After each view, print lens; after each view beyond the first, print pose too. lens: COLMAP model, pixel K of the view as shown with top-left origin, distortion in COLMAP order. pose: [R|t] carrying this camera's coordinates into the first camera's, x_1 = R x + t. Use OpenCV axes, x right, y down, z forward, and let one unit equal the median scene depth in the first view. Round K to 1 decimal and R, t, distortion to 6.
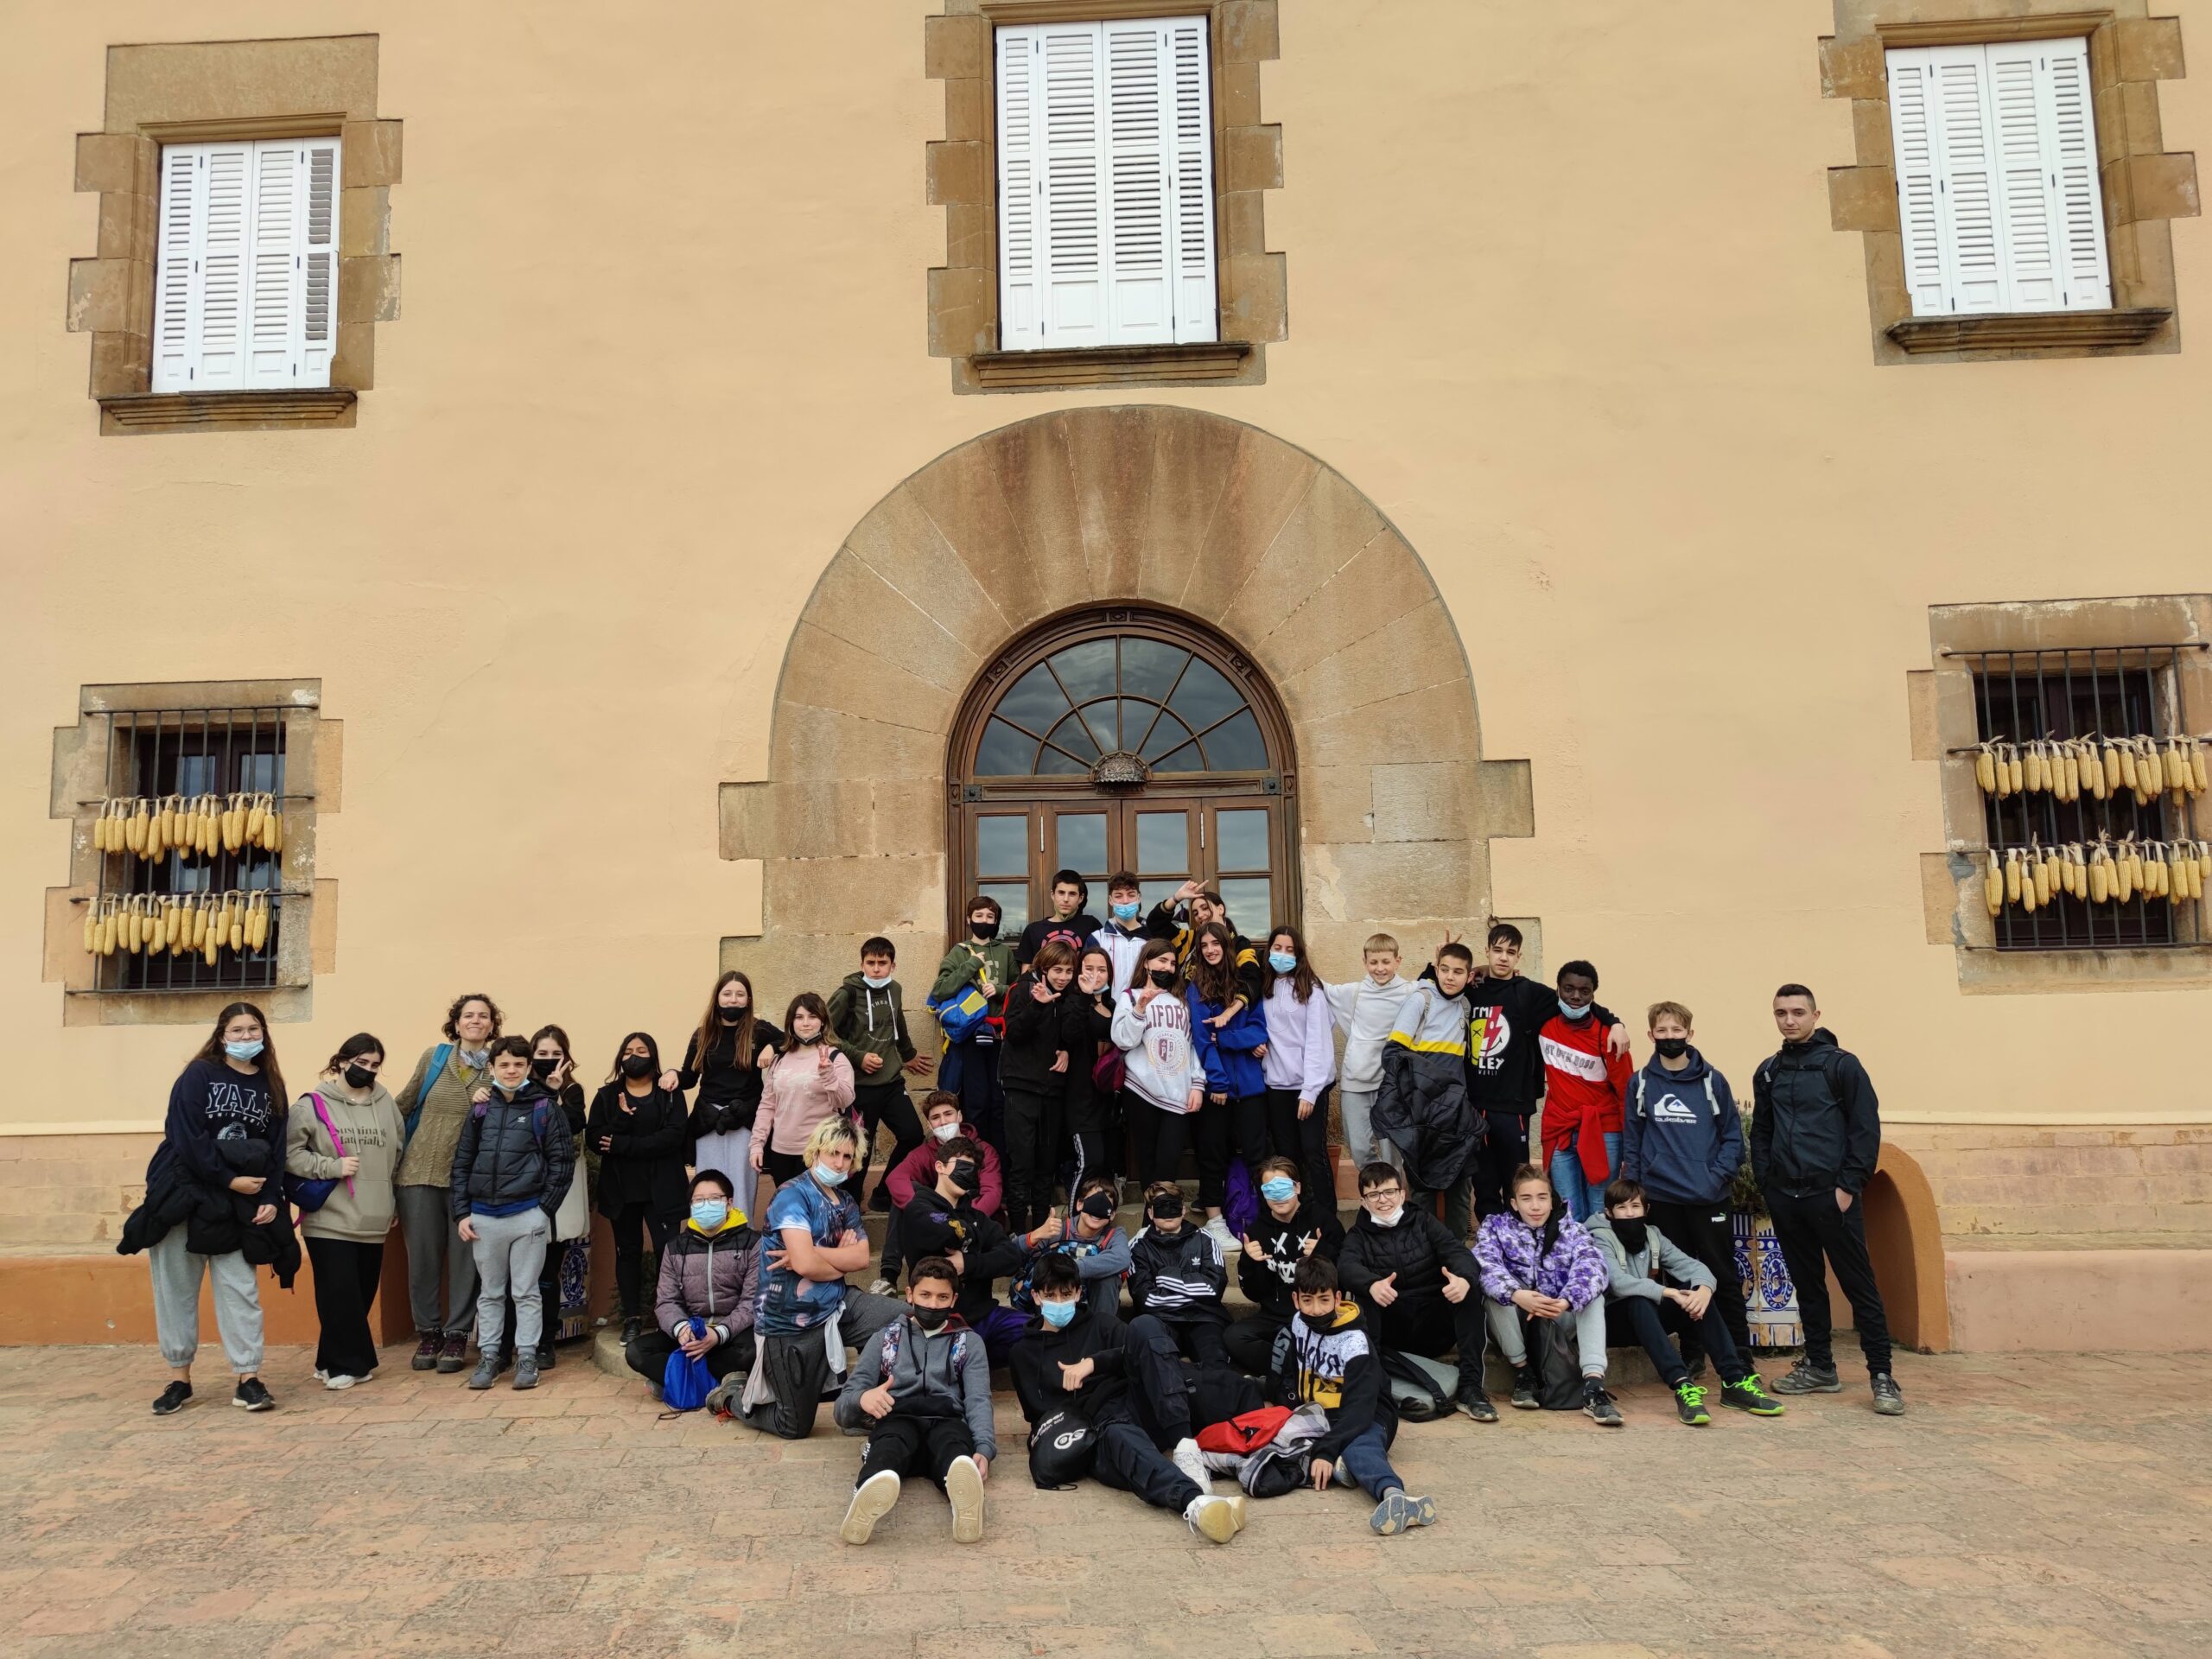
lens RADIAL K [[1558.7, 0, 1092.8], [0, 1558.7, 831.0], [0, 0, 1]] dist [0.054244, -0.043423]
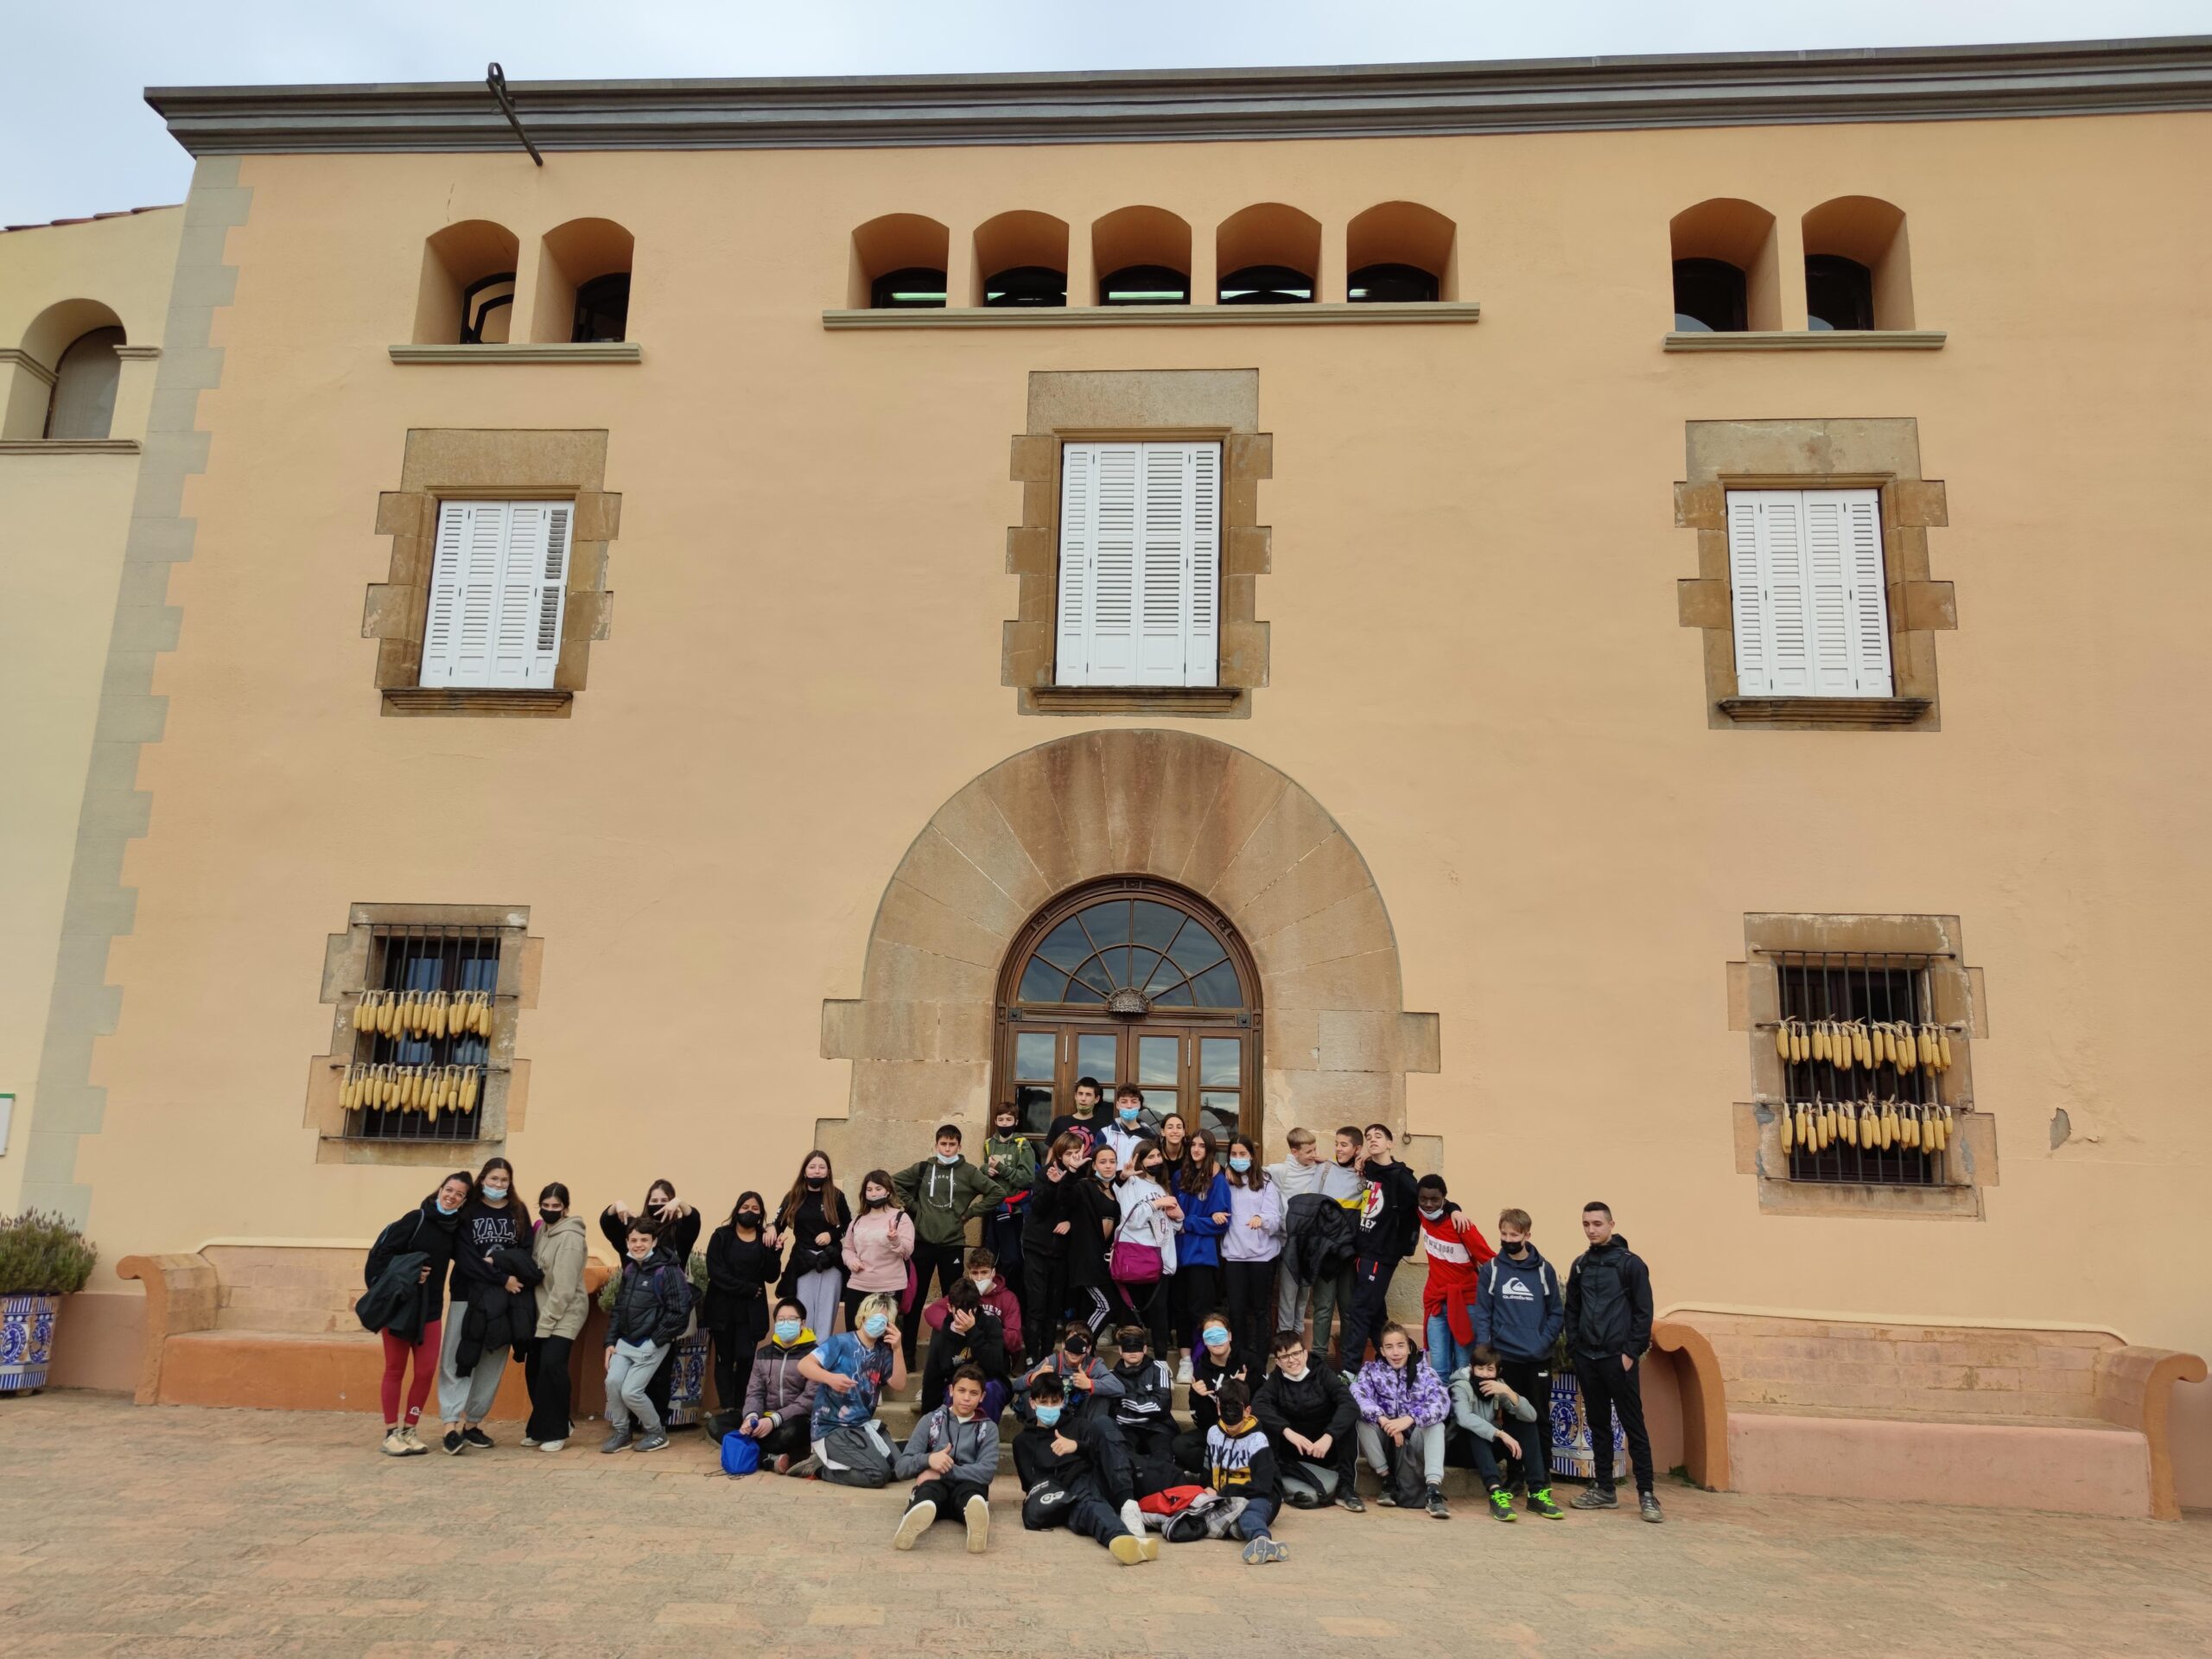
lens RADIAL K [[1577.4, 0, 1116.7], [0, 1577.4, 839.3], [0, 0, 1]] dist [0.077654, -0.084159]
pose [[0.998592, 0.045940, -0.026517, 0.036879], [-0.048138, 0.994843, -0.089271, -0.057641], [0.022279, 0.090422, 0.995654, -0.334568]]
